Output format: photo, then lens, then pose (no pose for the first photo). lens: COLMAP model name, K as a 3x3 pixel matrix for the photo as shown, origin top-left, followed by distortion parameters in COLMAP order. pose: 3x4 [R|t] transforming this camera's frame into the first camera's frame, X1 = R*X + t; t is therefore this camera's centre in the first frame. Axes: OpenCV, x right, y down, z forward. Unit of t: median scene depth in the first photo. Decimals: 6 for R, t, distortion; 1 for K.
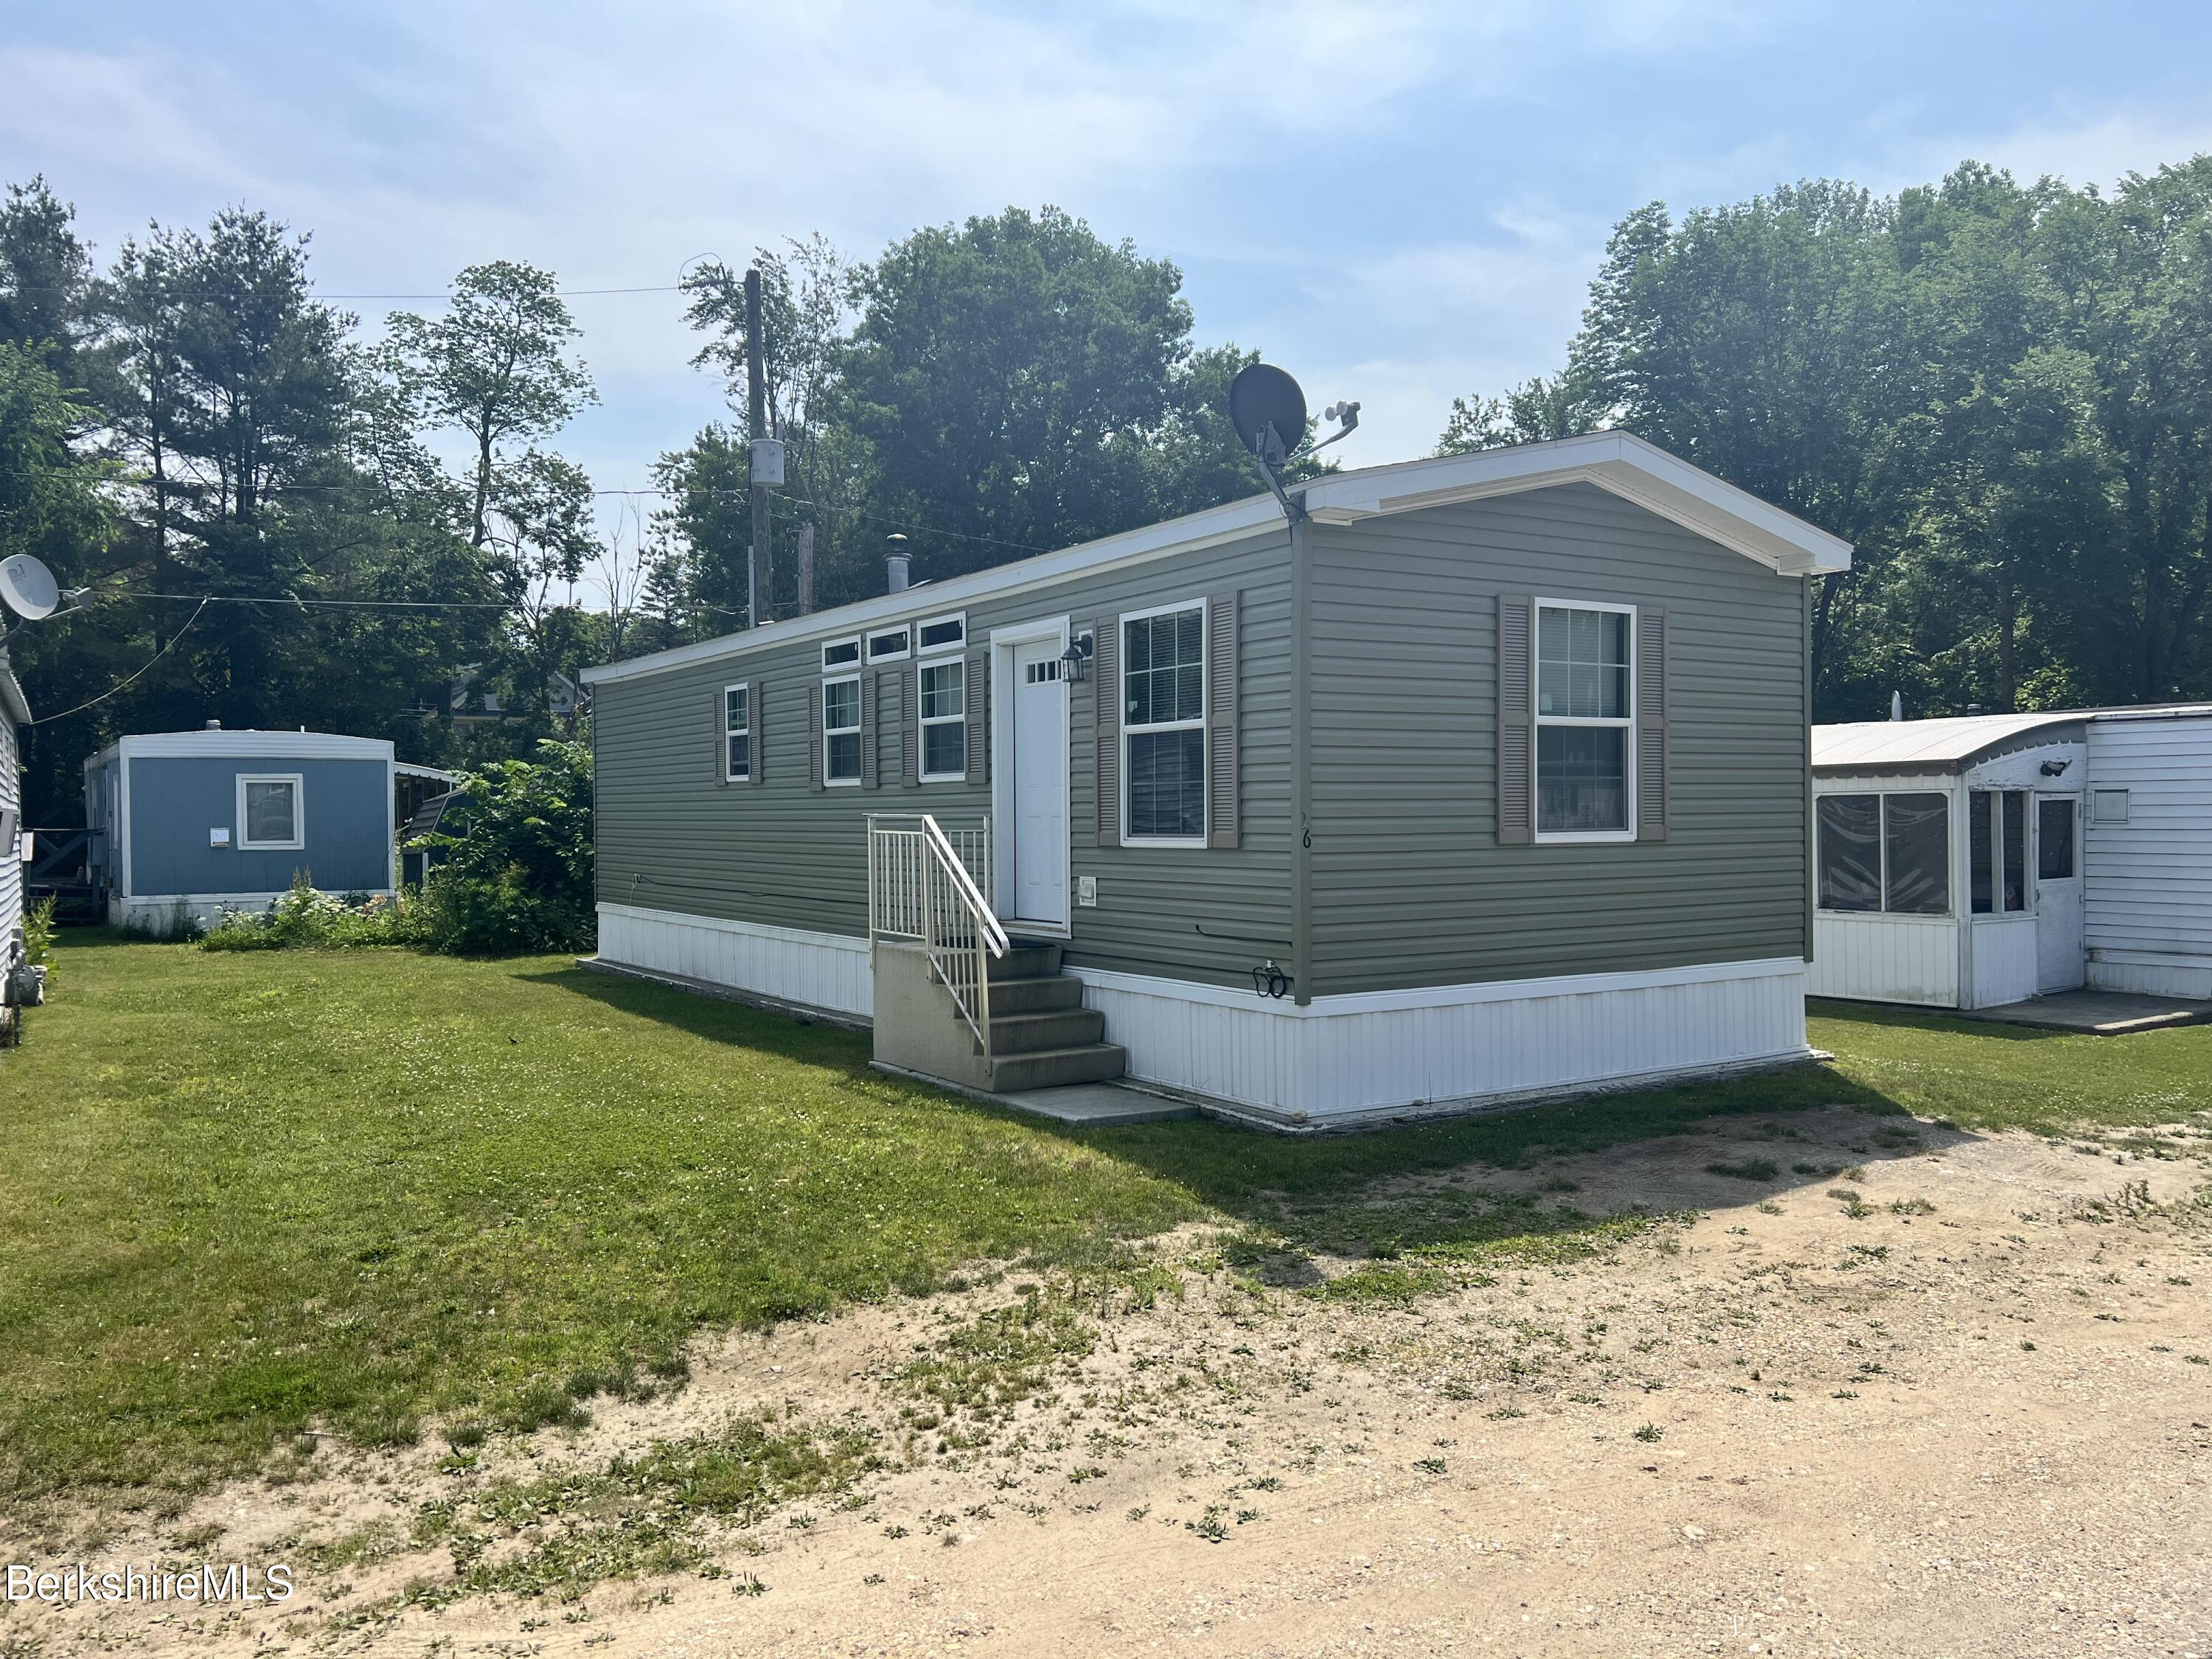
lens RADIAL K [[1688.3, 0, 1103.1], [0, 1688.3, 822.7], [0, 0, 1]] dist [0.037518, -0.038008]
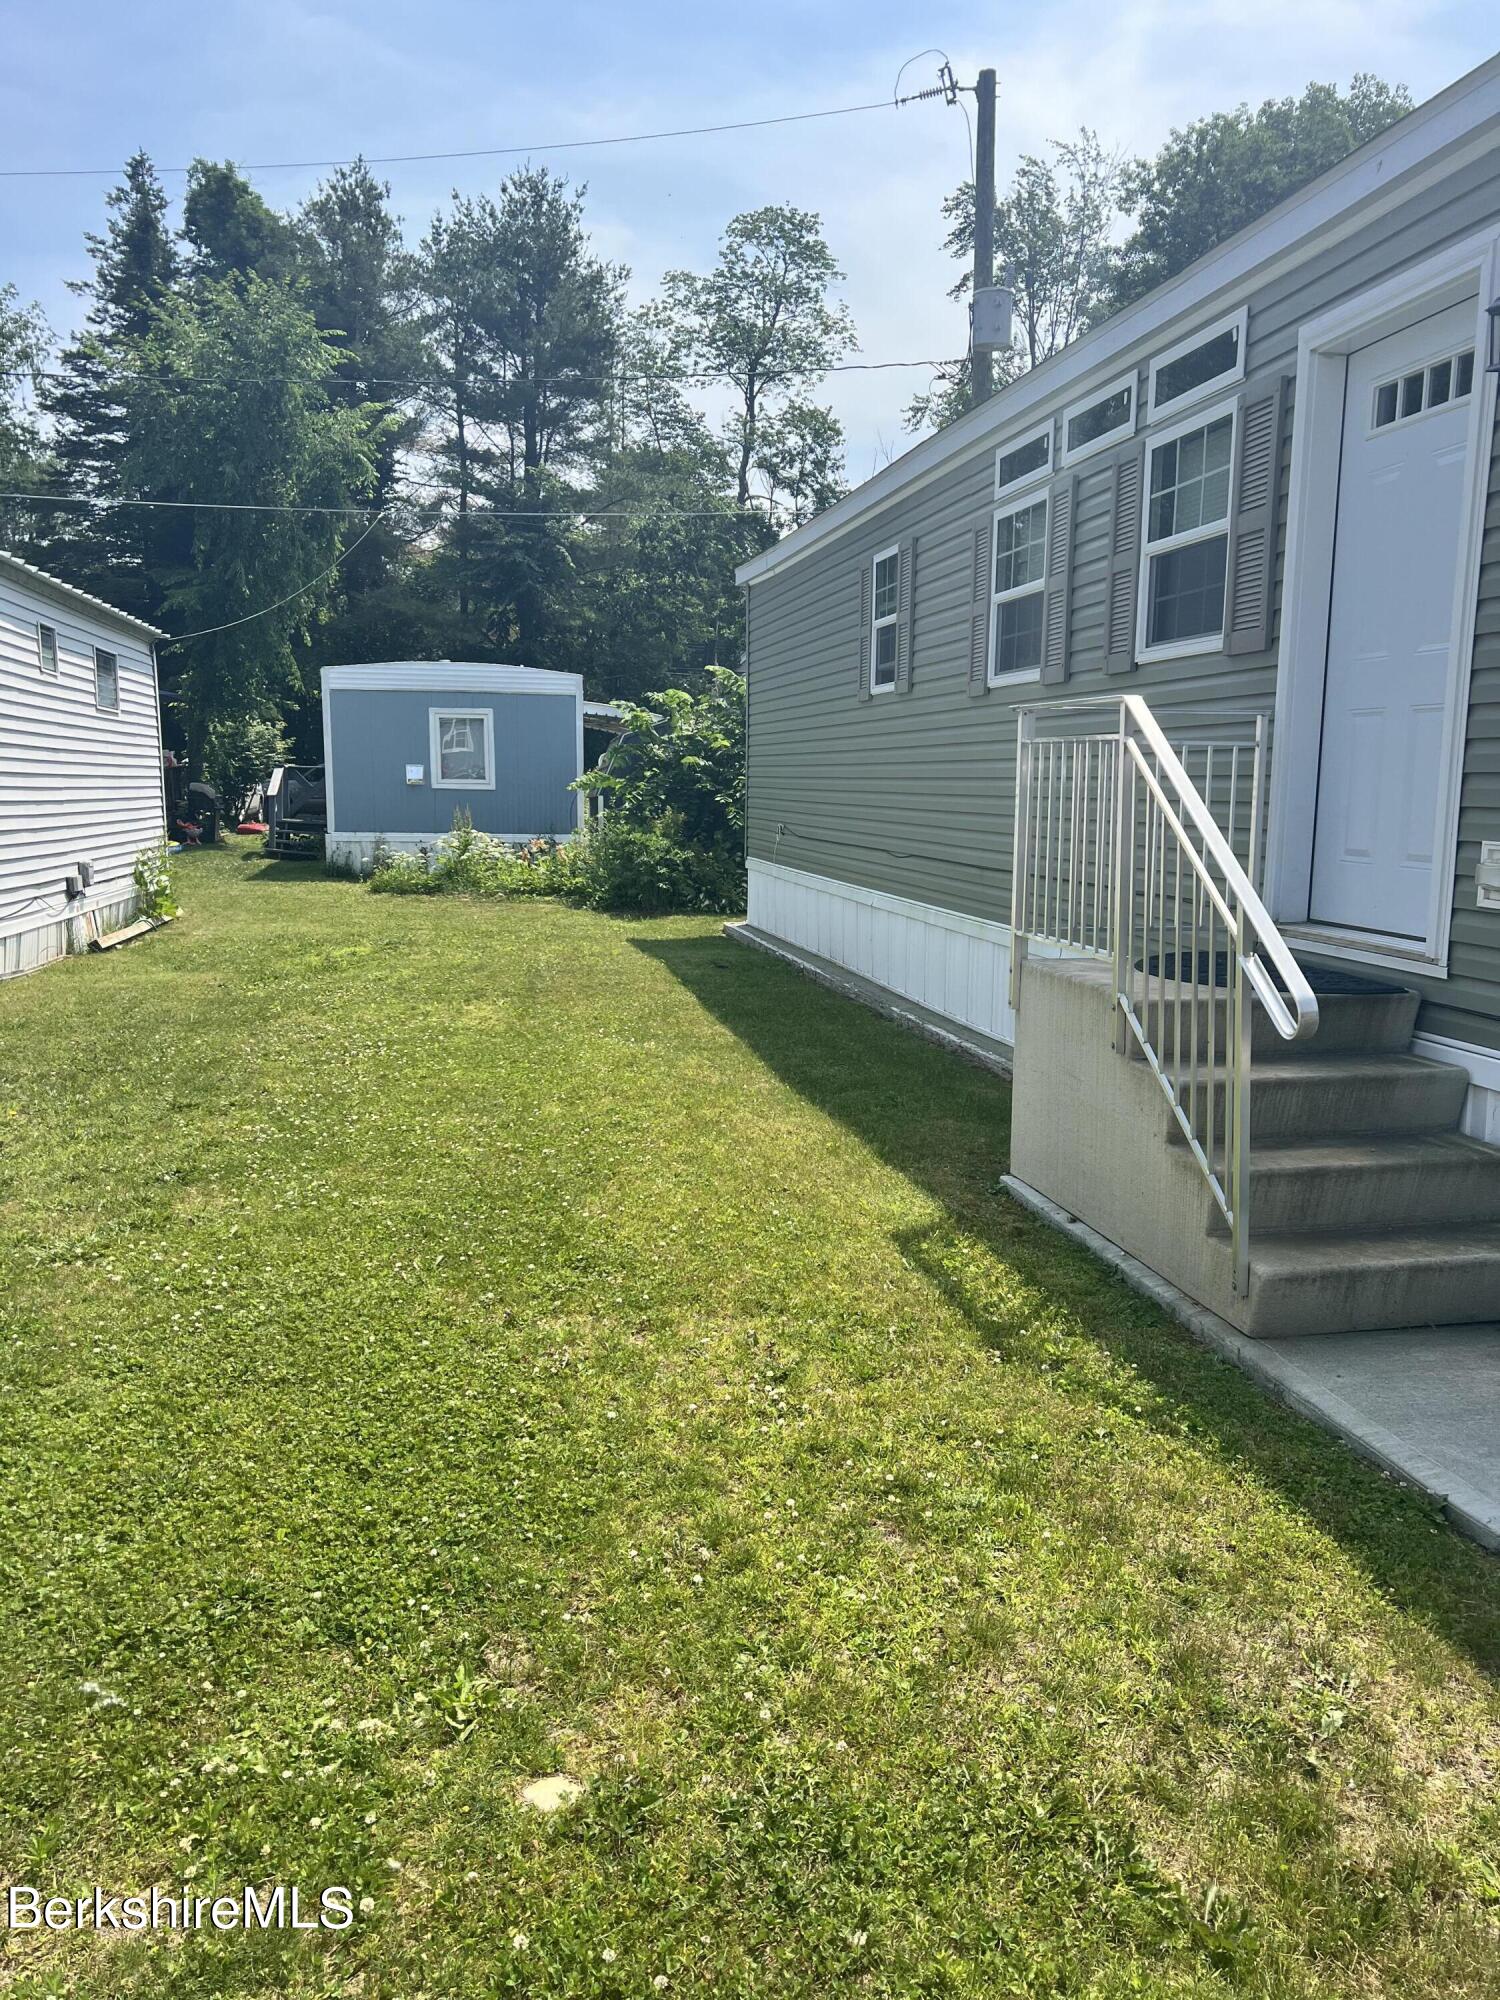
lens RADIAL K [[1526.5, 0, 751.1], [0, 1526.5, 1001.6], [0, 0, 1]] dist [0.037518, -0.038008]
pose [[0.931275, 0.070142, -0.357501, -0.019842], [-0.020151, 0.989706, 0.141689, 0.008933], [0.363760, -0.124747, 0.923102, 0.243368]]
